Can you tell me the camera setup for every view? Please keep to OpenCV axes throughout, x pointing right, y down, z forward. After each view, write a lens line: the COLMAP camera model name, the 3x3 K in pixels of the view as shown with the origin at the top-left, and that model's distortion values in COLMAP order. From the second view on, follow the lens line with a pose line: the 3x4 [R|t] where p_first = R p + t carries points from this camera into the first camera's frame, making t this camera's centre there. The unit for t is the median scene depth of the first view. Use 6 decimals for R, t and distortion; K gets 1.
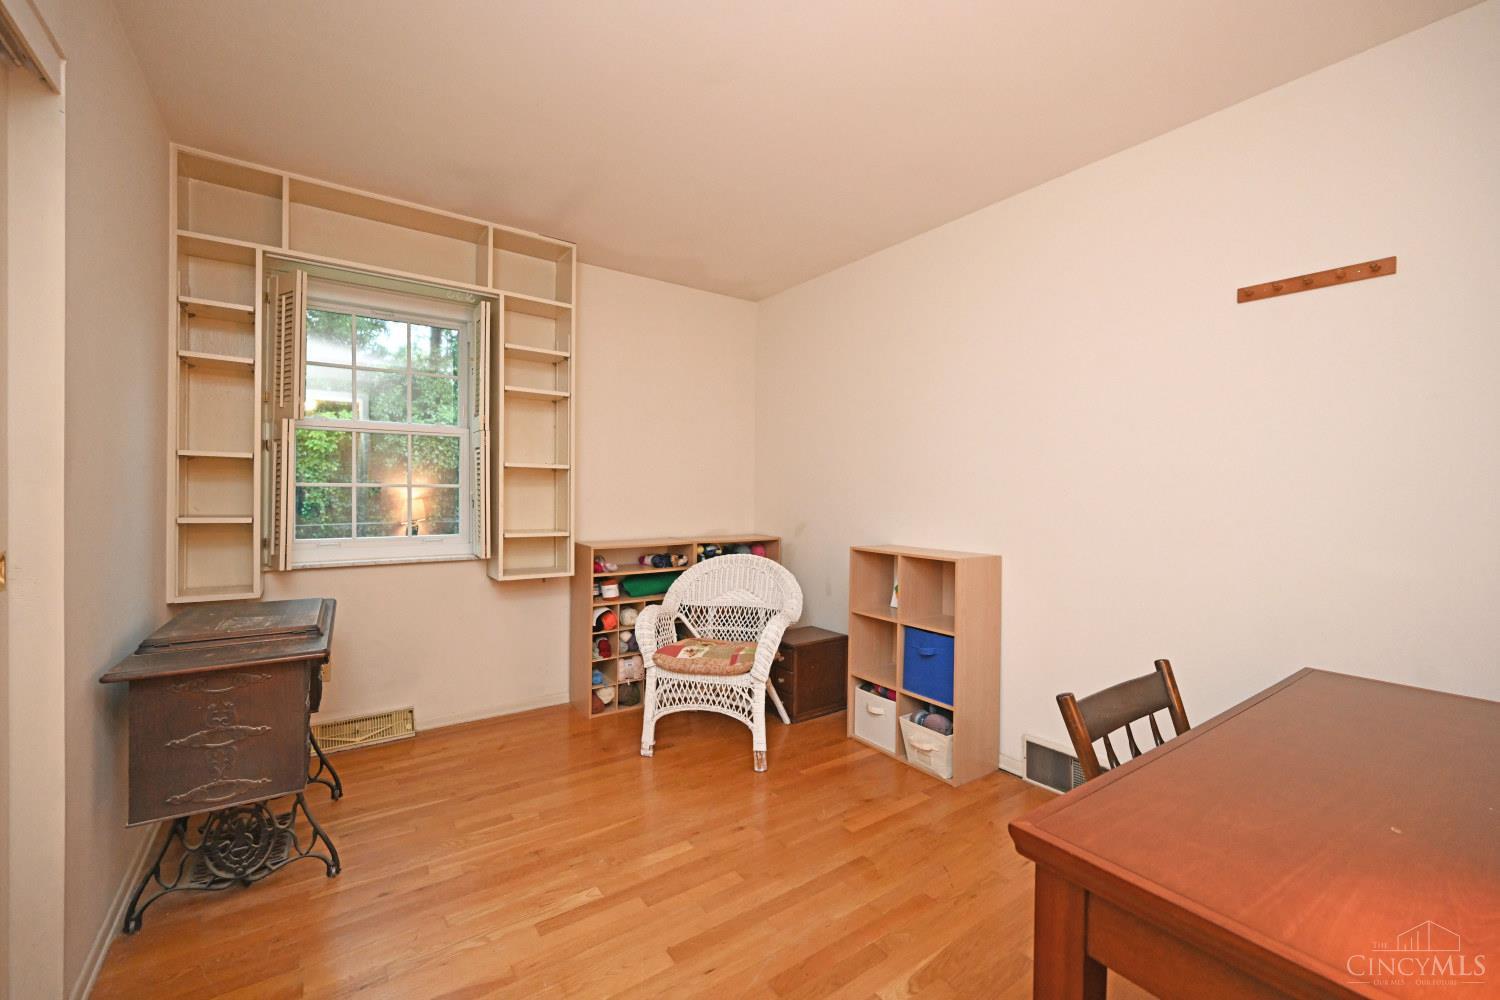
lens RADIAL K [[619.9, 0, 752.4], [0, 619.9, 493.0], [0, 0, 1]] dist [0.000240, -0.000096]
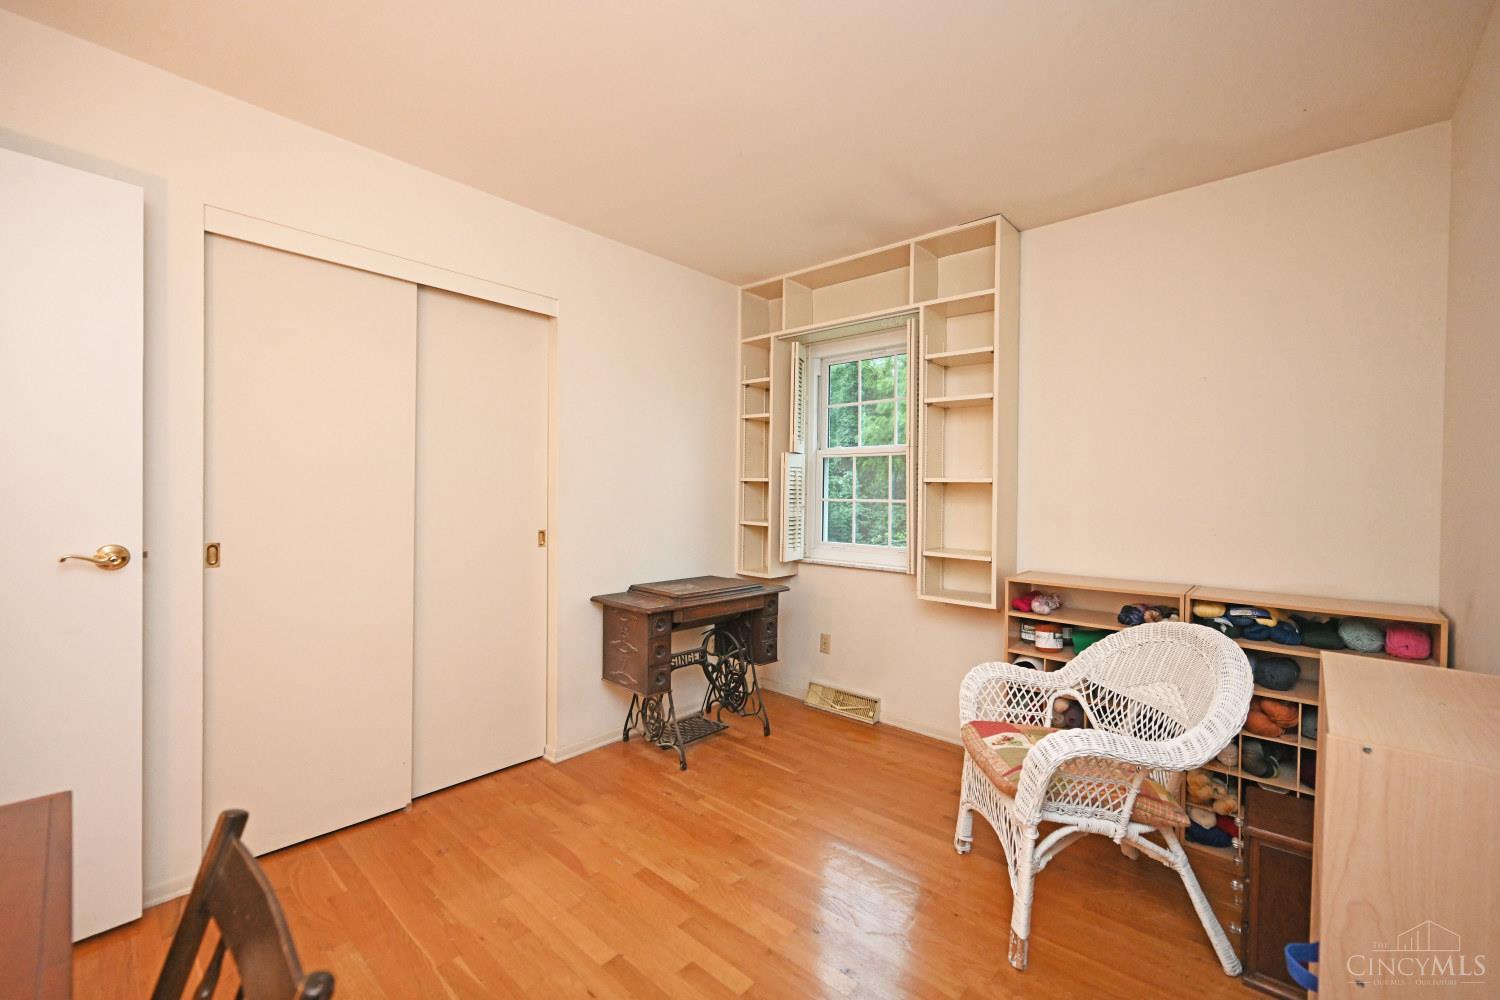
lens RADIAL K [[619.9, 0, 753.3], [0, 619.9, 499.3], [0, 0, 1]] dist [0.000240, -0.000096]
pose [[0.221916, 0.005220, -0.975052, 0.493301], [-0.014726, 0.999890, 0.002001, -0.013838], [0.974955, 0.013915, 0.221968, 0.528466]]
